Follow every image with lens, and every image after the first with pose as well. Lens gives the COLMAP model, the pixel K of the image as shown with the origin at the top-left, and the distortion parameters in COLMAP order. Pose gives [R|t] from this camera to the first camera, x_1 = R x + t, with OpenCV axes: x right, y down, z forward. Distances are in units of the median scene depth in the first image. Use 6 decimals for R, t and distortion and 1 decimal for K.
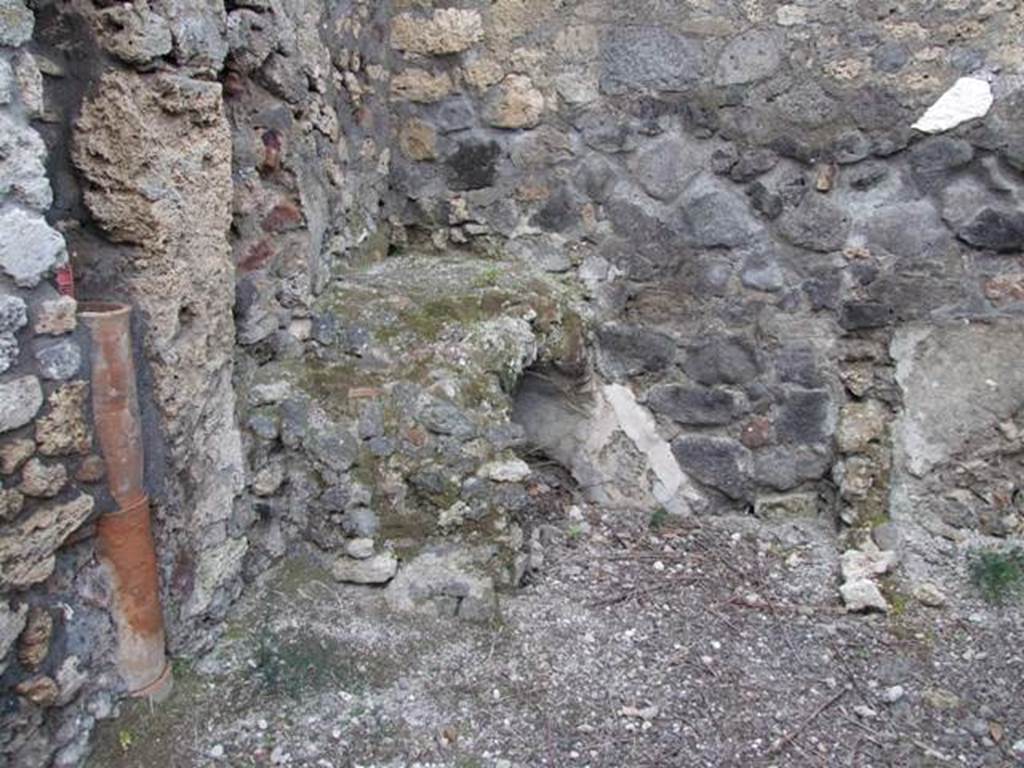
lens RADIAL K [[824.8, 0, 517.6], [0, 824.8, 376.0], [0, 0, 1]] dist [-0.060152, 0.054515]
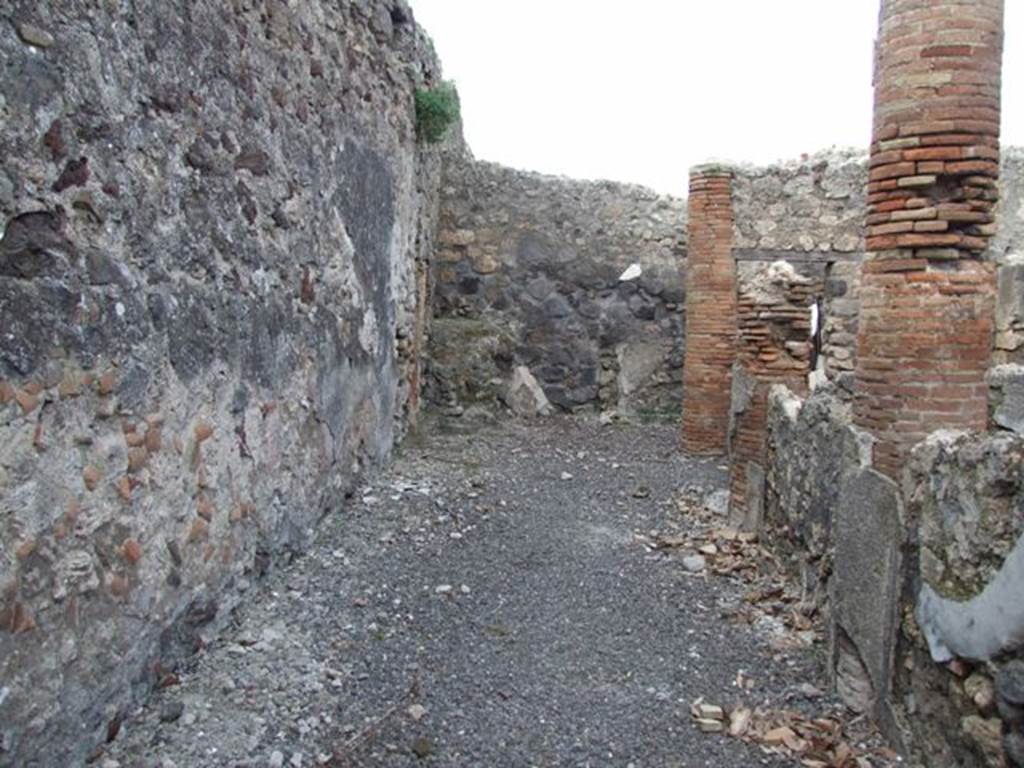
lens RADIAL K [[824.8, 0, 513.8], [0, 824.8, 388.3], [0, 0, 1]] dist [-0.060152, 0.054515]
pose [[0.977895, 0.008895, 0.208905, -0.497137], [0.015769, 0.993112, -0.116100, 0.415833], [-0.208499, 0.116828, 0.971020, -1.704051]]
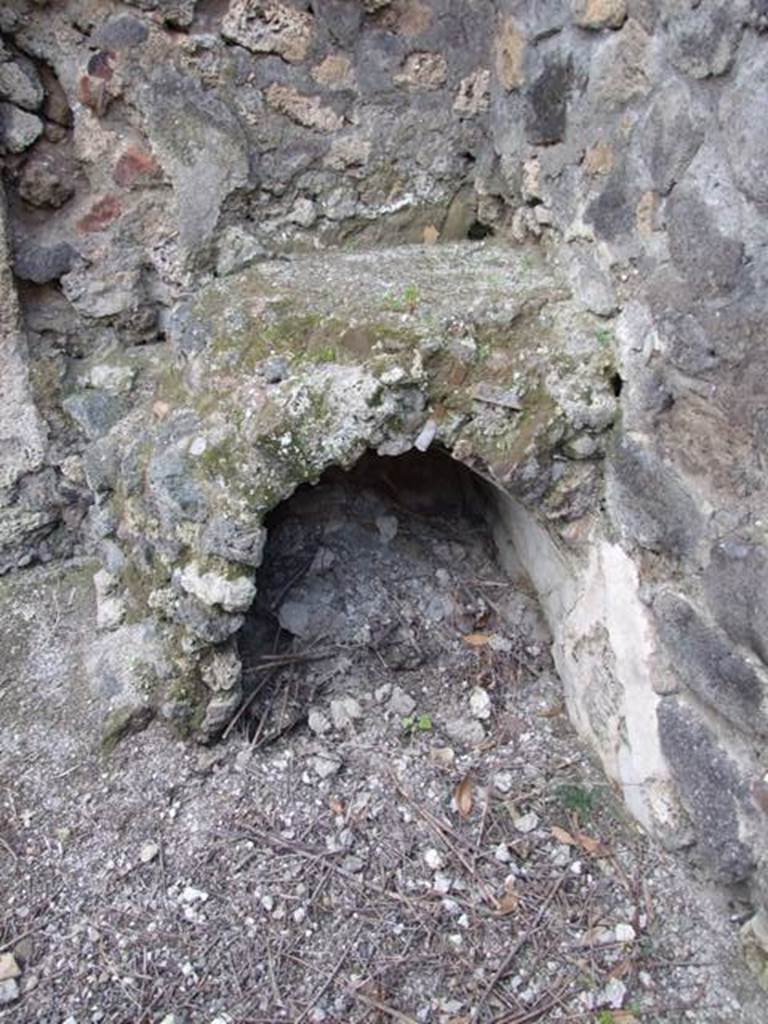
lens RADIAL K [[824.8, 0, 380.6], [0, 824.8, 507.6], [0, 0, 1]] dist [-0.060152, 0.054515]
pose [[0.506494, 0.401312, -0.763160, 0.461278], [-0.215078, 0.915911, 0.338894, -0.170630], [0.834988, -0.007509, 0.550216, 0.609415]]
